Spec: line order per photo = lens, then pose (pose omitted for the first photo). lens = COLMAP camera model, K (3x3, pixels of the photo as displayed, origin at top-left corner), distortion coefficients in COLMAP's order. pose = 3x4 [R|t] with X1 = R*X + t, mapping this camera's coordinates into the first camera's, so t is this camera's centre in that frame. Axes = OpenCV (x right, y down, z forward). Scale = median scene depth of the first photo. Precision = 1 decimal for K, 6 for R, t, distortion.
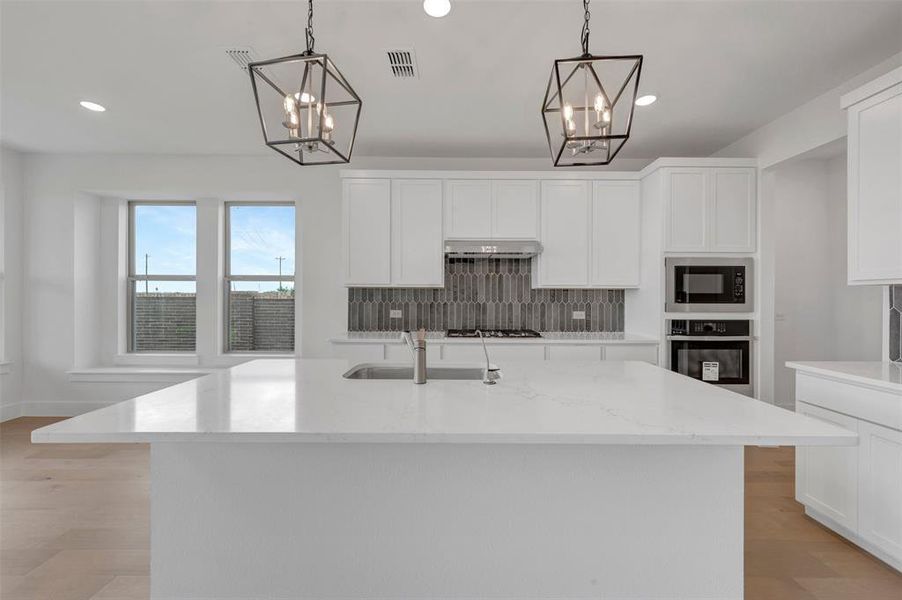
lens RADIAL K [[358.0, 0, 451.7], [0, 358.0, 293.1], [0, 0, 1]] dist [0.000378, 0.000032]
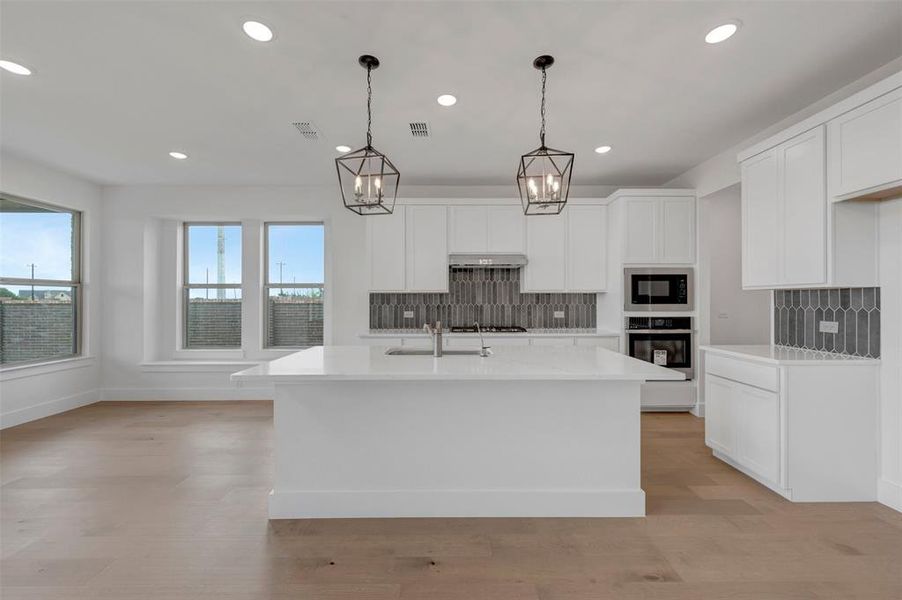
lens RADIAL K [[355.7, 0, 452.2], [0, 355.7, 298.4], [0, 0, 1]] dist [0.001815, 0.000049]
pose [[0.999962, -0.006566, 0.005684, -0.015395], [0.006538, 0.999967, 0.004804, -0.001671], [-0.005715, -0.004766, 0.999972, -0.217077]]
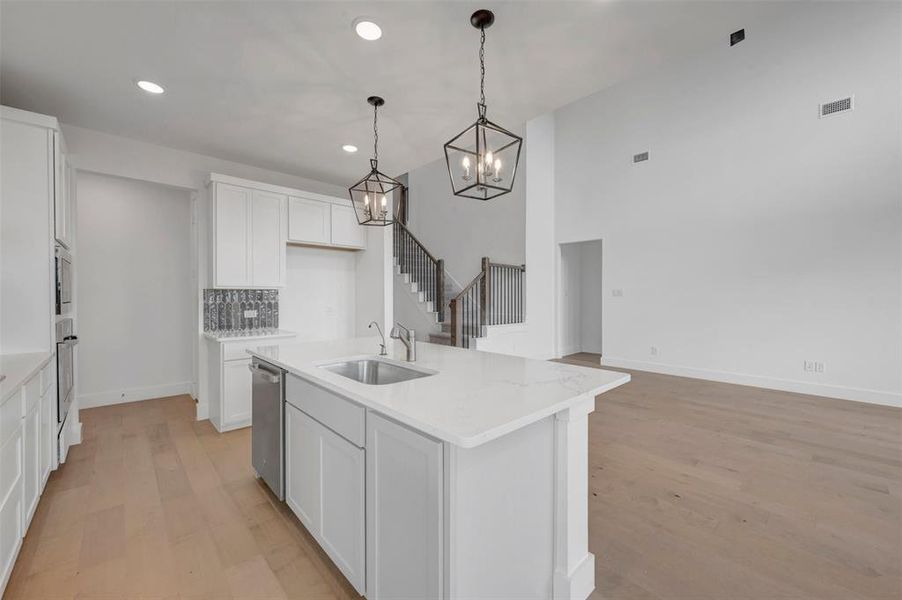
lens RADIAL K [[355.7, 0, 452.2], [0, 355.7, 298.4], [0, 0, 1]] dist [0.001815, 0.000049]
pose [[-0.681252, -0.008004, 0.732005, -0.500027], [-0.006987, 0.999966, 0.004432, 0.005517], [-0.732016, -0.002095, -0.681285, 0.770614]]
